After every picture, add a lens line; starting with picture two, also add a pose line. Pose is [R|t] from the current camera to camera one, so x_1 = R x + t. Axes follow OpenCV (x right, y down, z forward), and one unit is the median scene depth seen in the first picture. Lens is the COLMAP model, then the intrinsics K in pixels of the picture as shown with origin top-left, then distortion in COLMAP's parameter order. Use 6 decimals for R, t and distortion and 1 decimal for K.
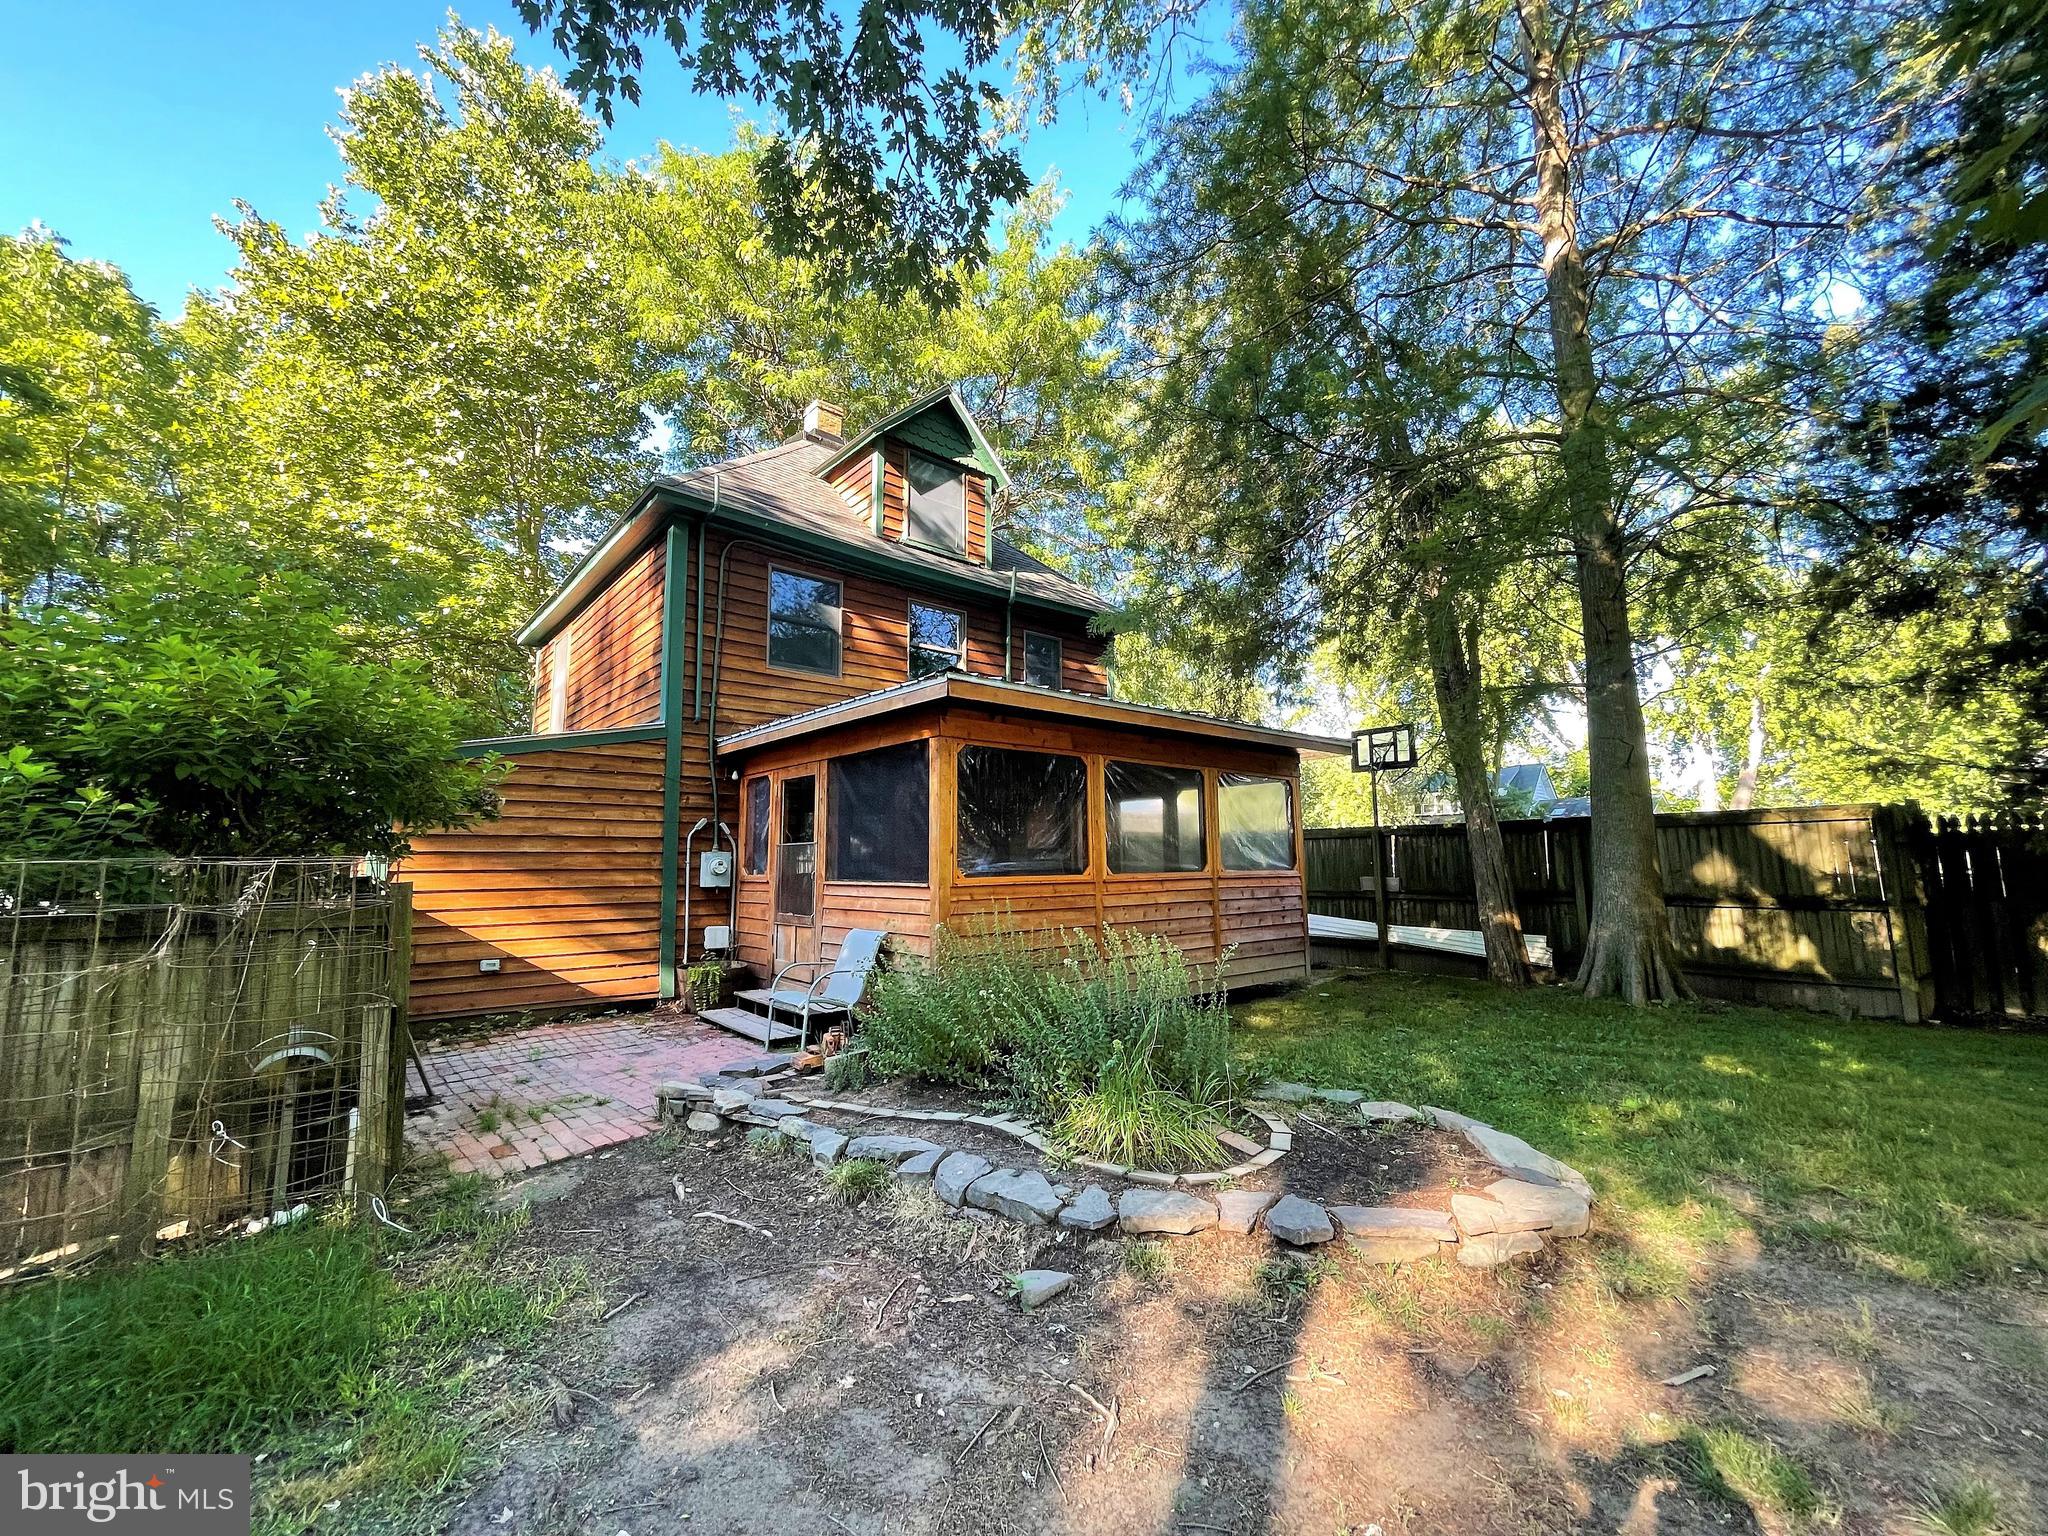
lens RADIAL K [[838.6, 0, 1010.6], [0, 838.6, 772.3], [0, 0, 1]] dist [0.000562, 0.000382]
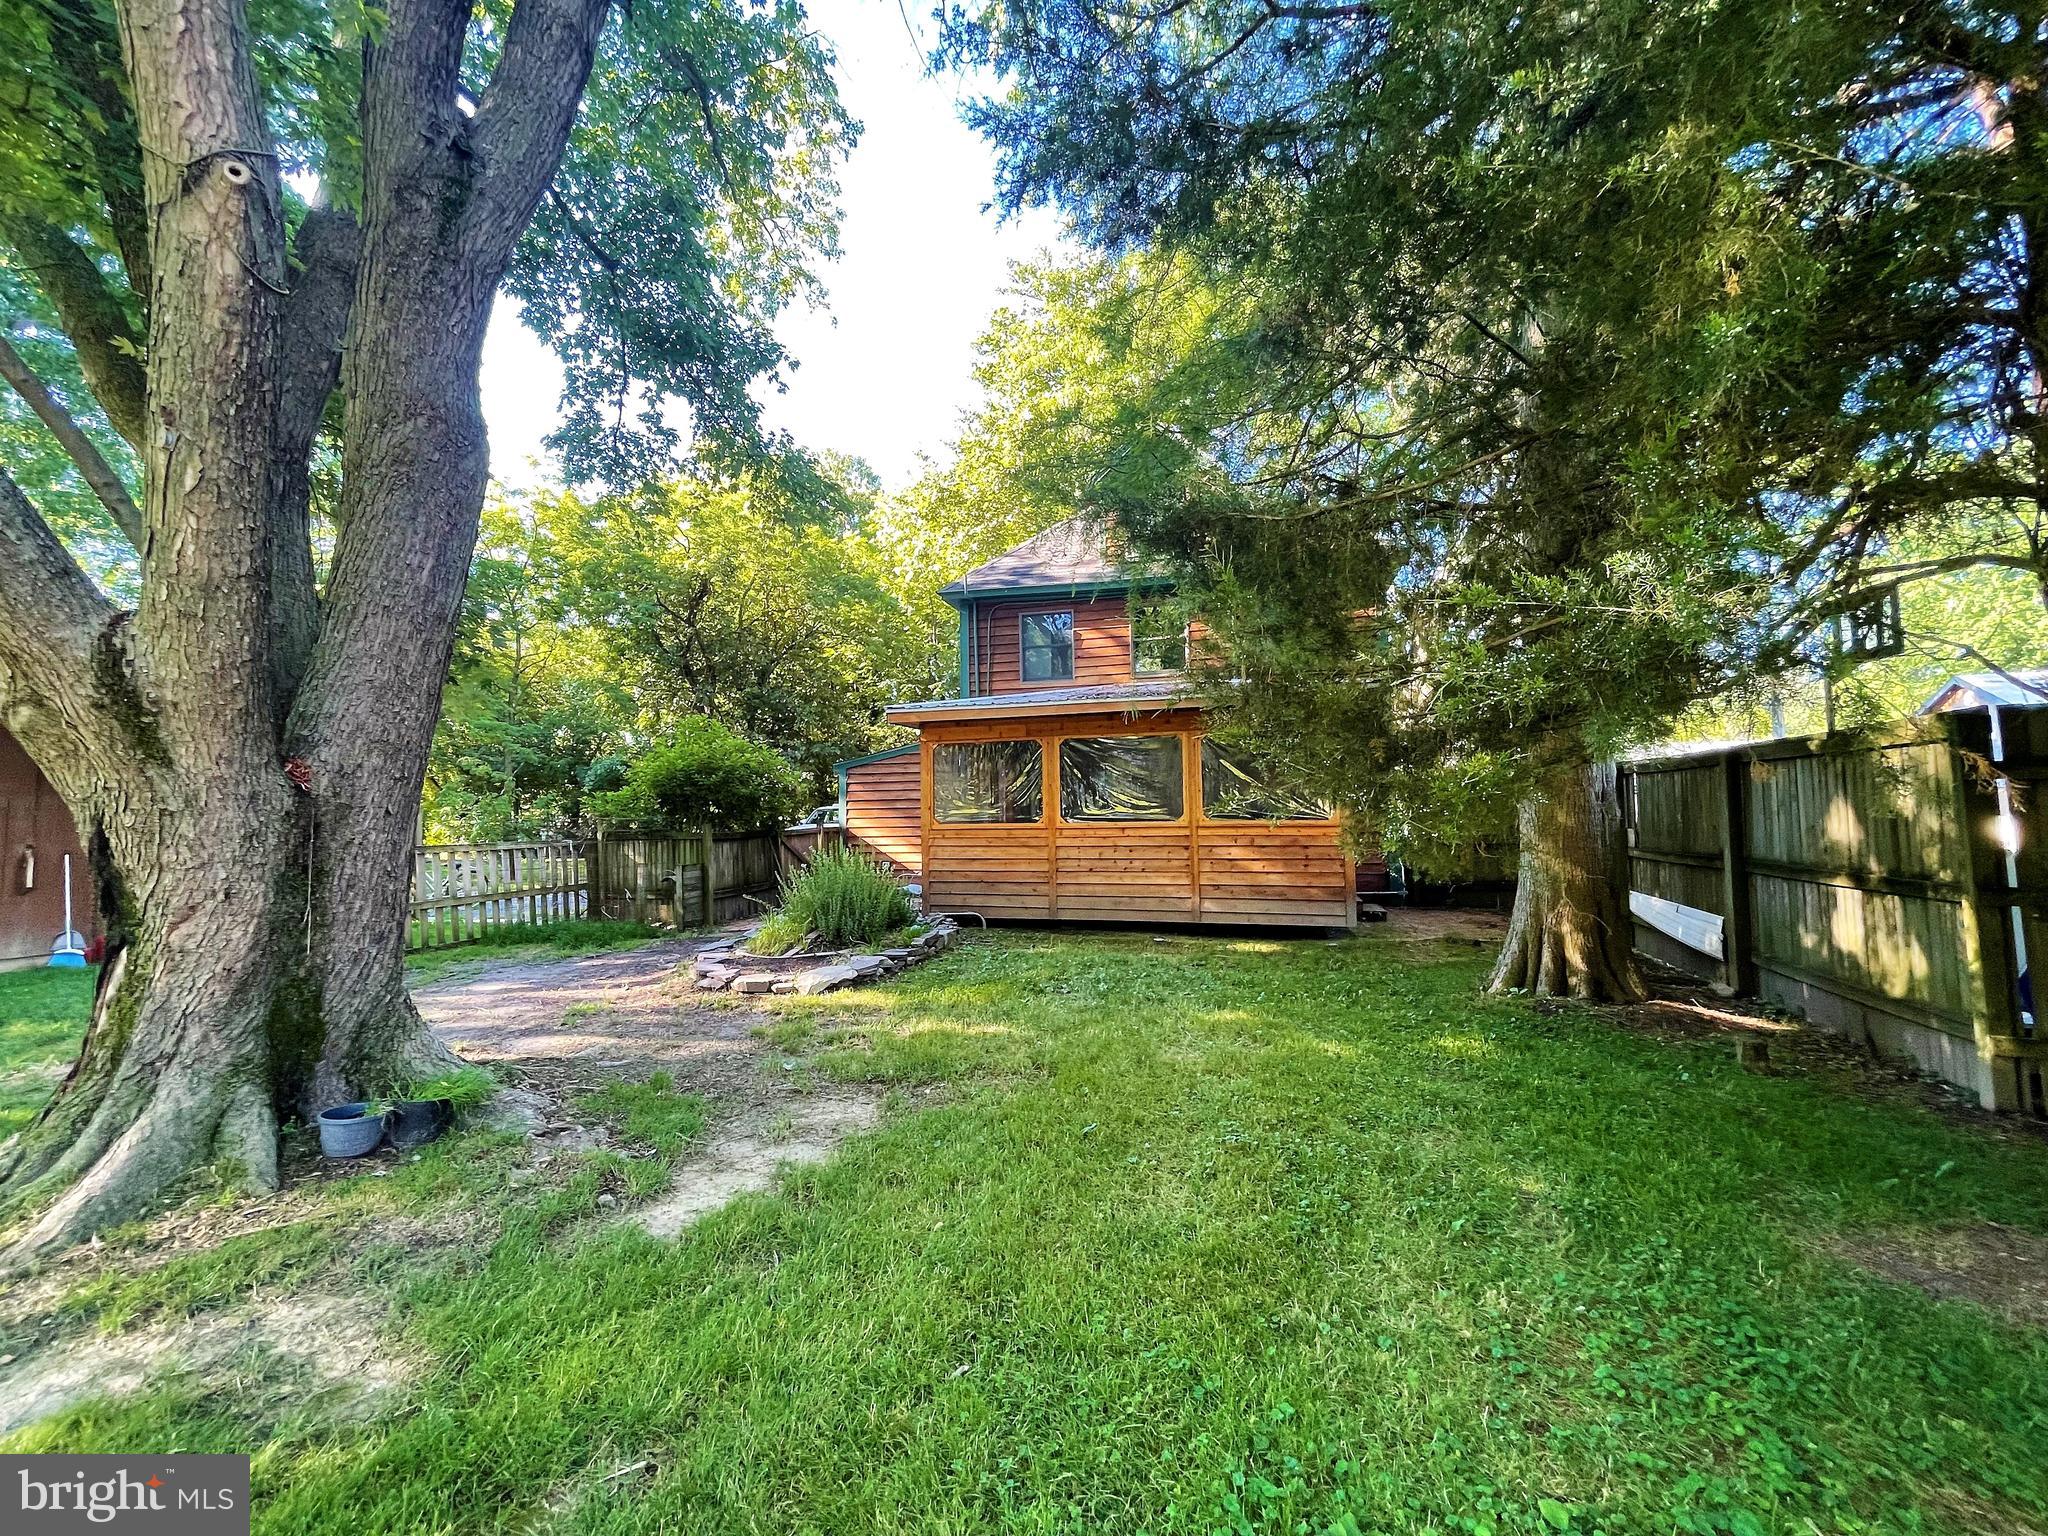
lens RADIAL K [[838.6, 0, 1010.6], [0, 838.6, 772.3], [0, 0, 1]] dist [0.000562, 0.000382]
pose [[0.536200, -0.041650, -0.843063, 1.073937], [0.102370, 0.994618, 0.015971, 0.010347], [0.837861, -0.094868, 0.537578, 0.188985]]
